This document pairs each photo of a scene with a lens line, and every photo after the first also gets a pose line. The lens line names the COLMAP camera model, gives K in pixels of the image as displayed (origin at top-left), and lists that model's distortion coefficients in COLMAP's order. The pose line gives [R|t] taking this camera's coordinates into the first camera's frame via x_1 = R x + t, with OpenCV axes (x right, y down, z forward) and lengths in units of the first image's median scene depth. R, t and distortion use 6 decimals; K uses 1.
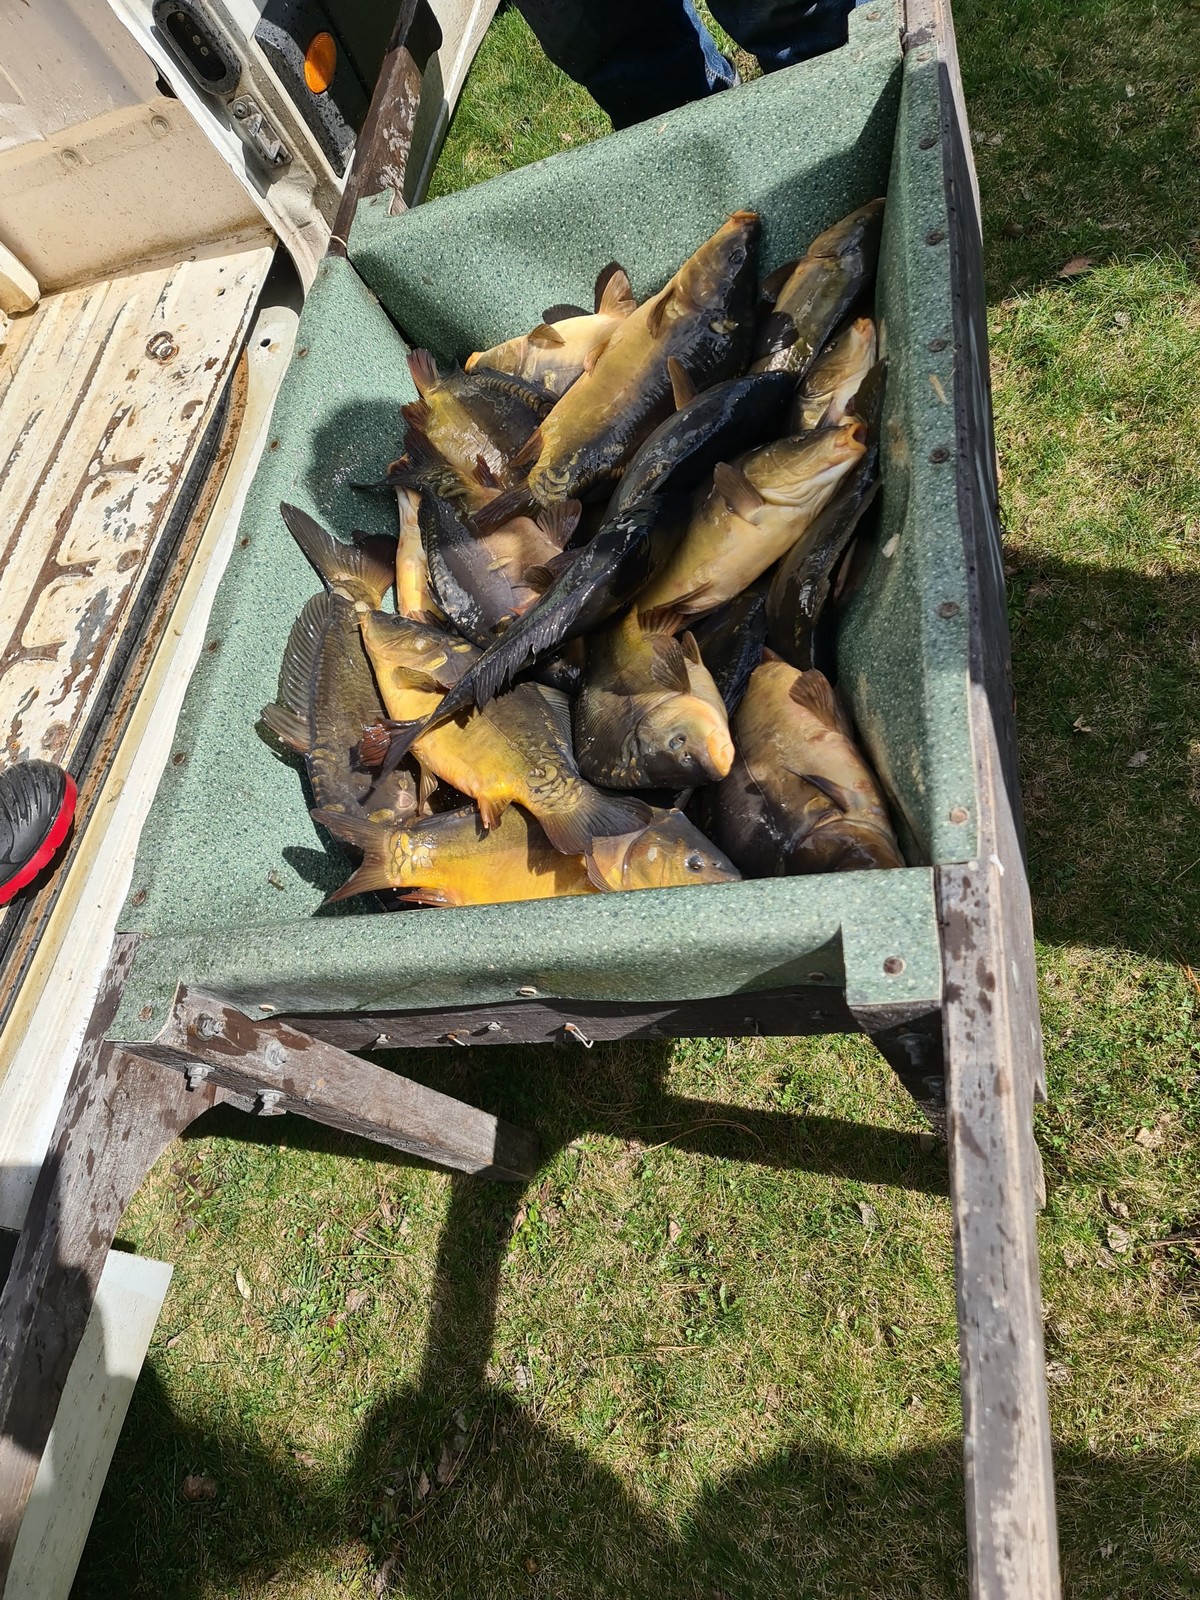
lens RADIAL K [[1161.6, 0, 587.9], [0, 1161.6, 807.9], [0, 0, 1]] dist [0.080815, -0.053628]
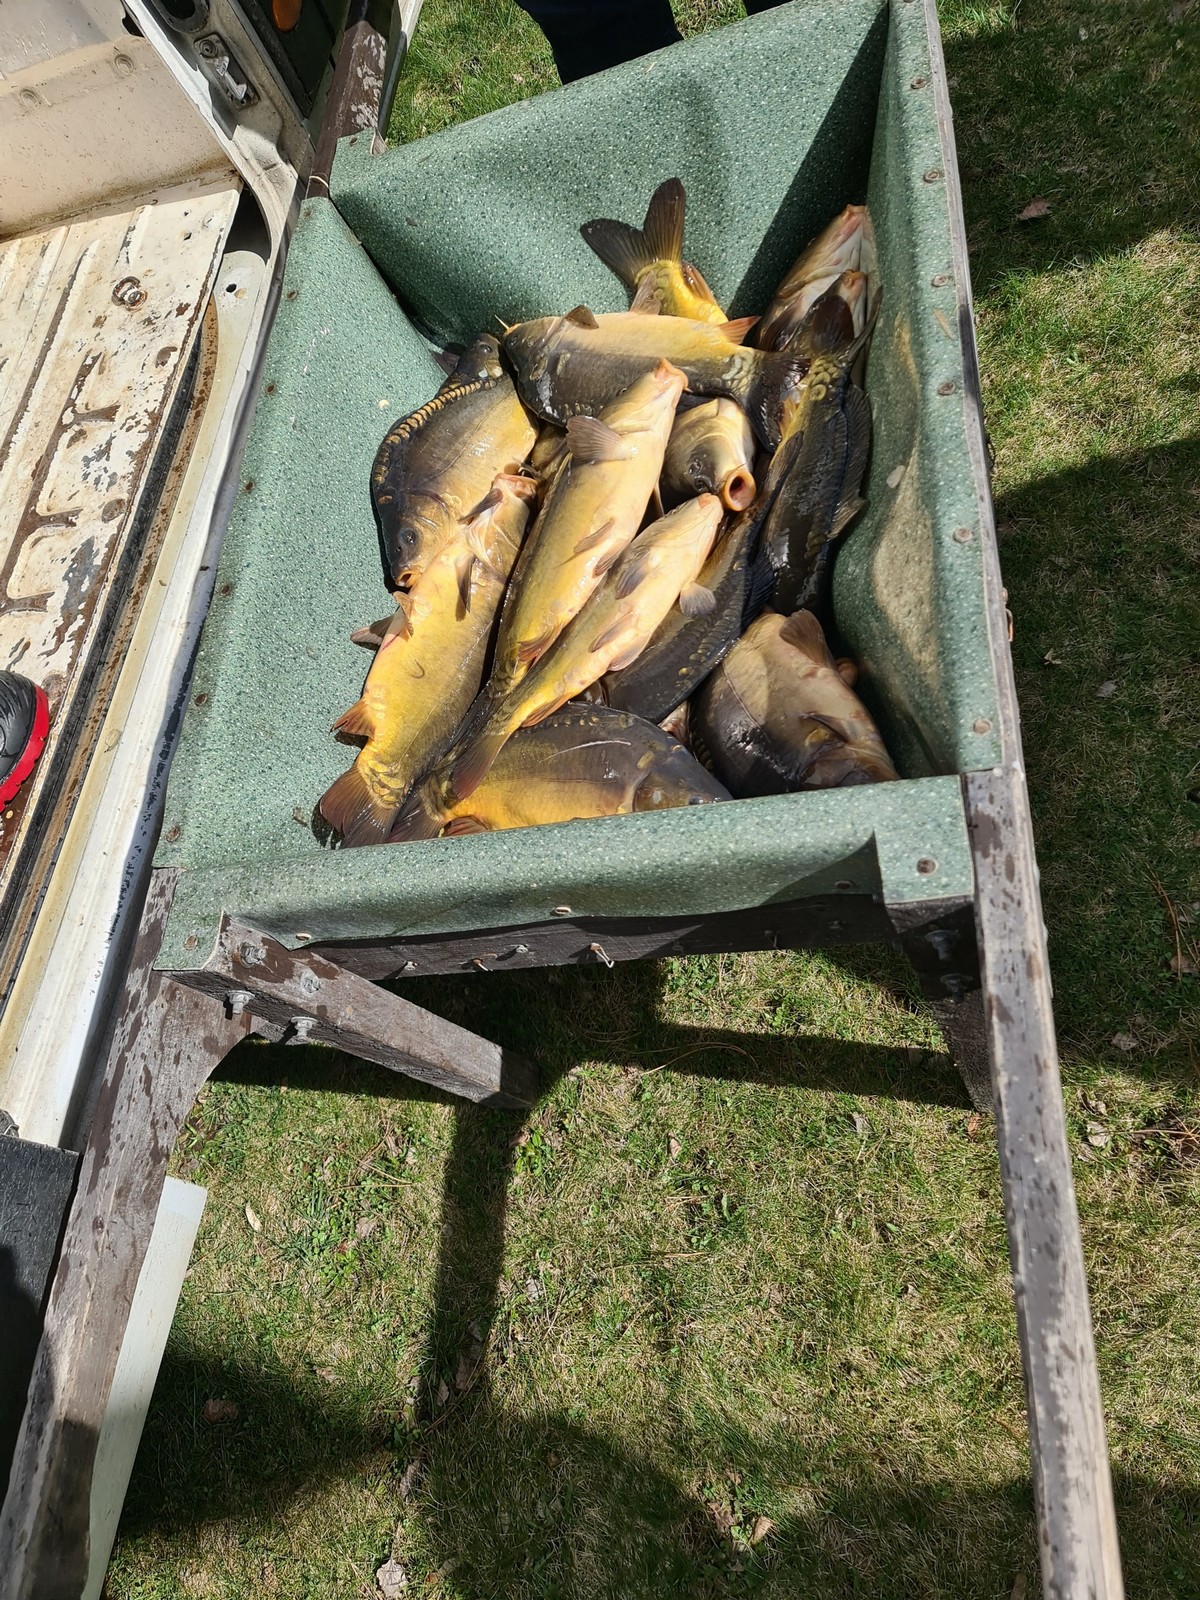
lens RADIAL K [[1174.2, 0, 554.0], [0, 1174.2, 820.0], [0, 0, 1]] dist [0.092145, -0.070721]
pose [[0.998779, -0.022936, 0.043753, -0.076987], [0.021322, 0.999088, 0.036997, 0.027031], [-0.044562, -0.036019, 0.998357, -0.042513]]
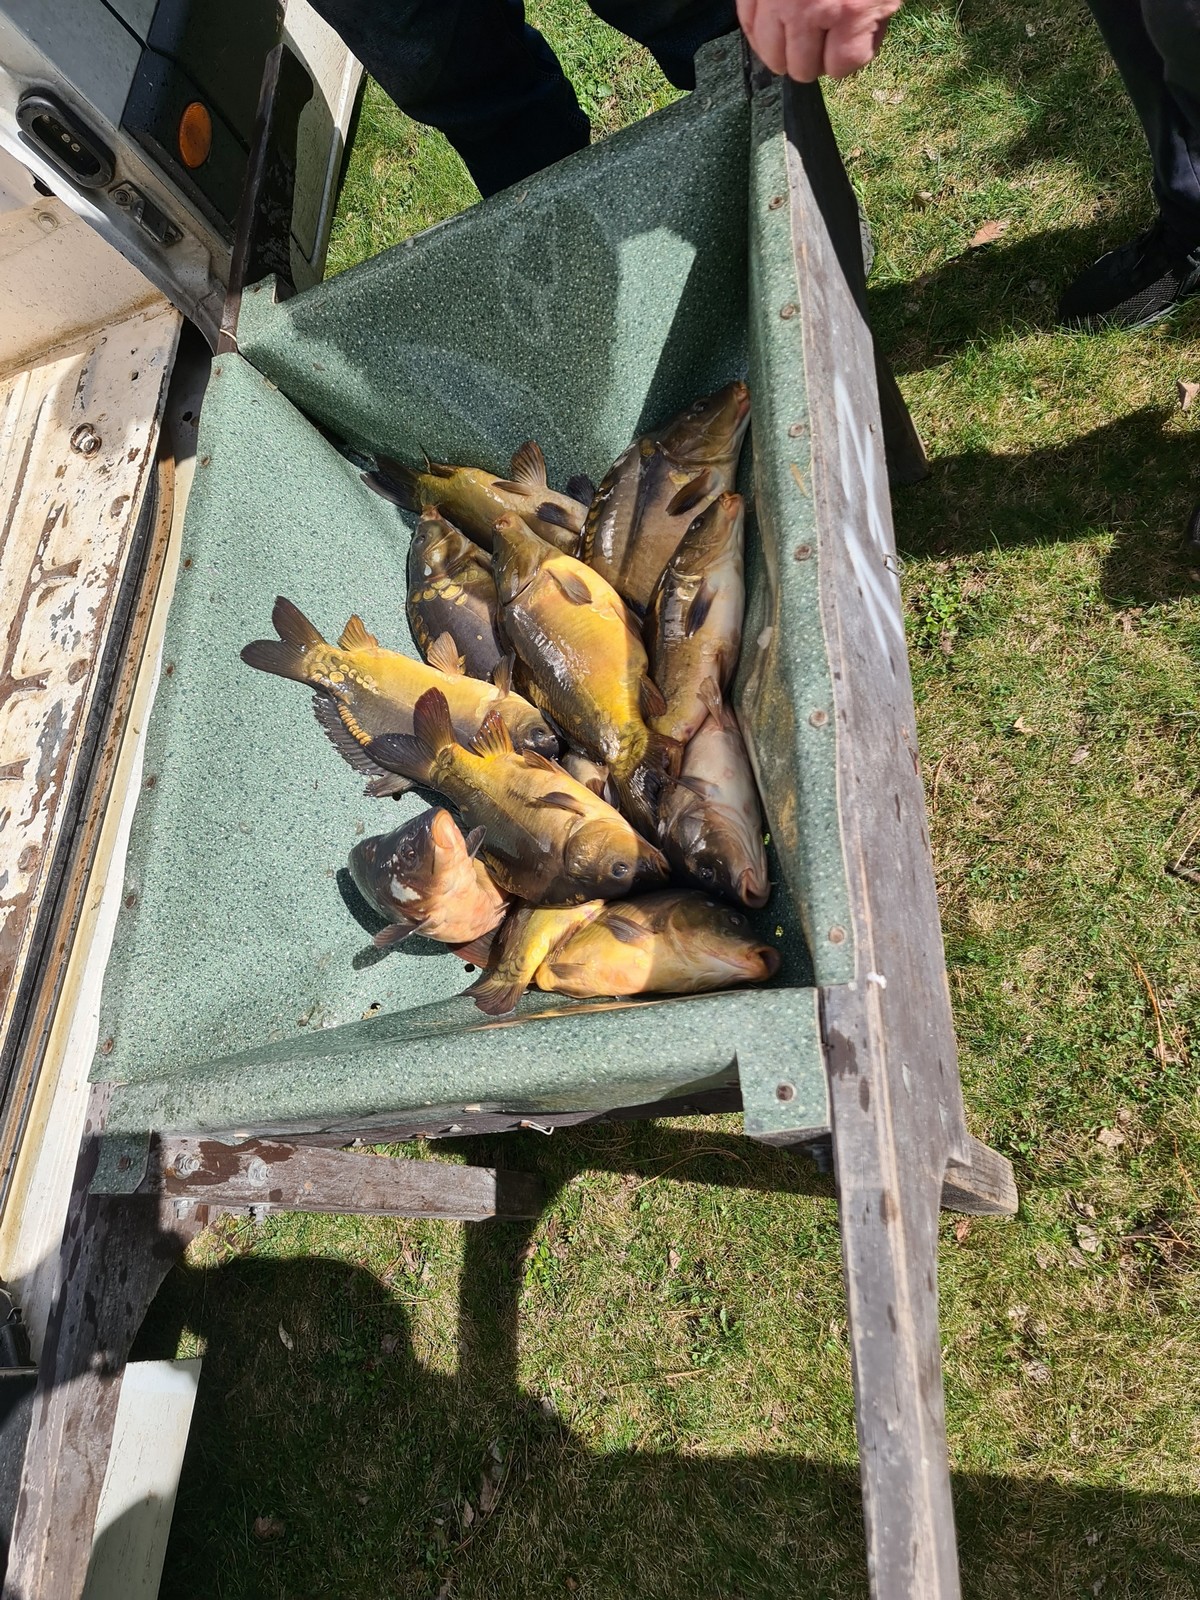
lens RADIAL K [[1162.0, 0, 599.2], [0, 1162.0, 801.4], [0, 0, 1]] dist [0.083850, -0.054215]
pose [[0.991968, -0.119854, -0.040427, 0.102086], [0.122480, 0.989976, 0.070334, -0.131812], [0.031592, -0.074721, 0.996704, -0.020998]]
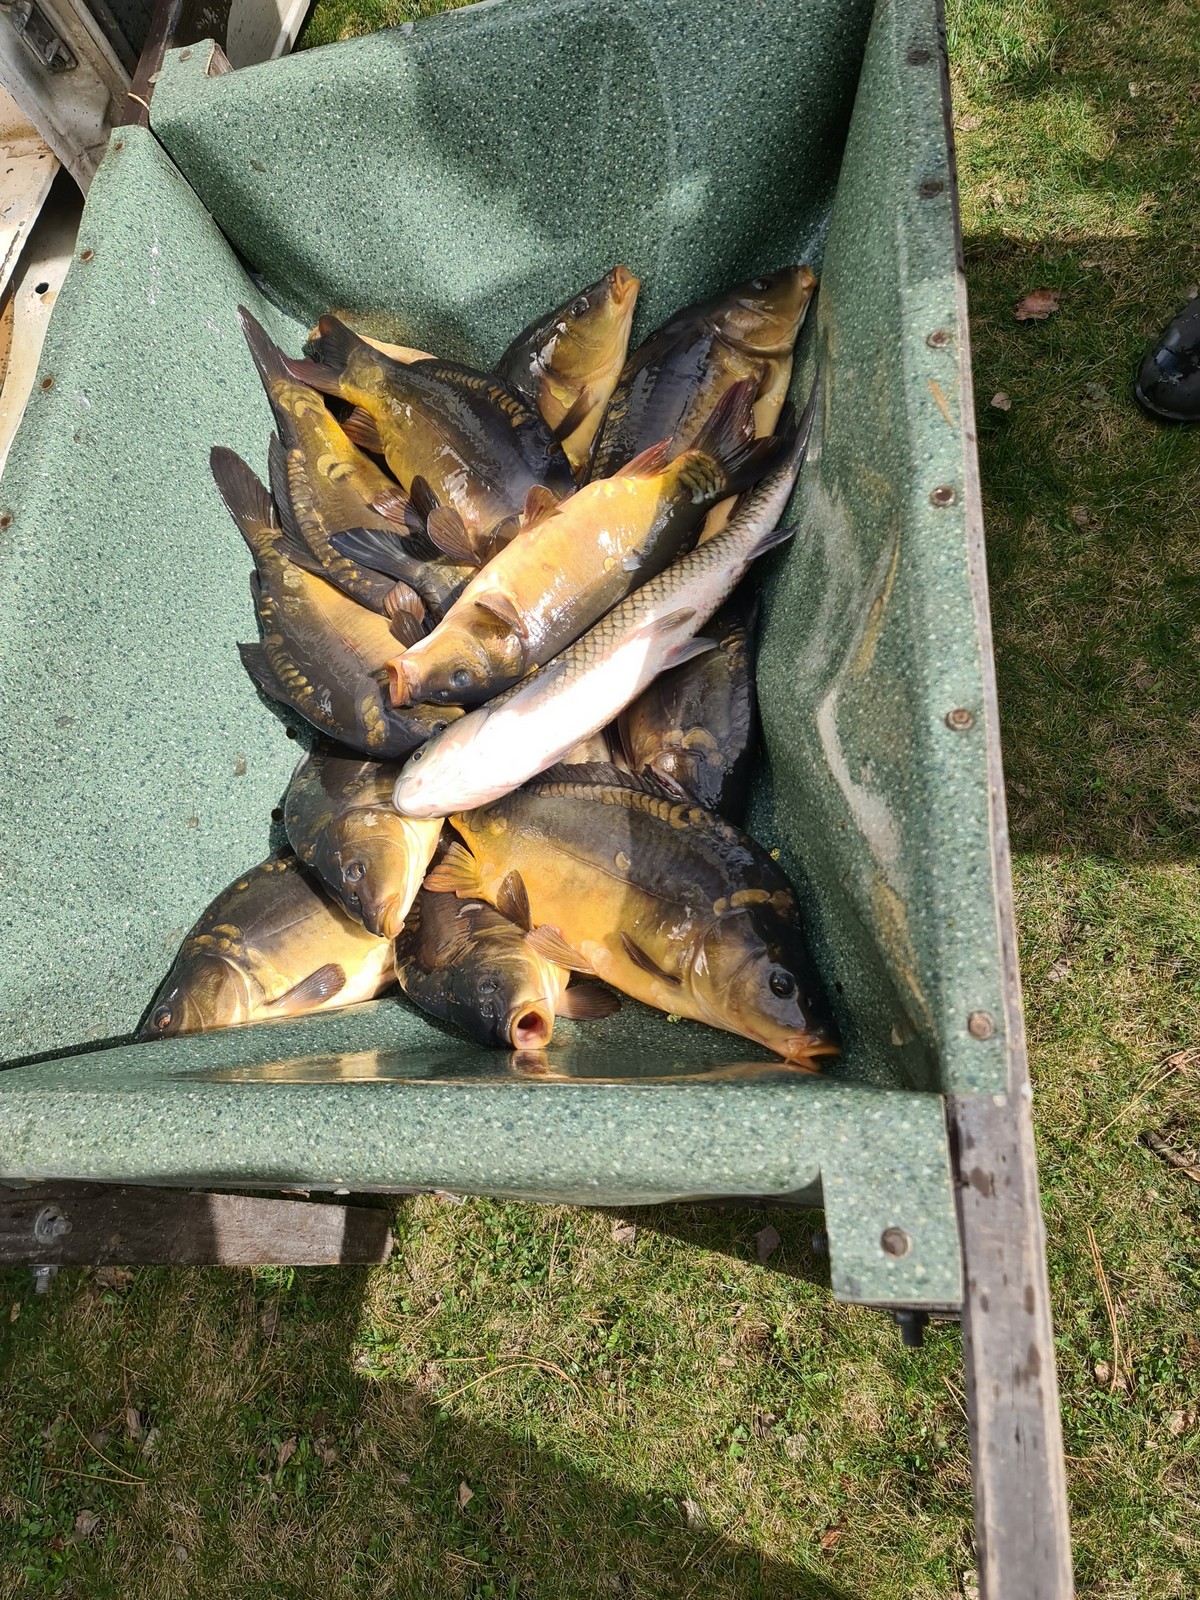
lens RADIAL K [[1107.0, 0, 561.9], [0, 1107.0, 806.0], [0, 0, 1]] dist [0.062255, -0.041696]
pose [[0.992906, 0.014782, 0.117978, -0.020290], [-0.027560, 0.993832, 0.107416, -0.125578], [-0.115663, -0.109905, 0.987189, 0.215981]]
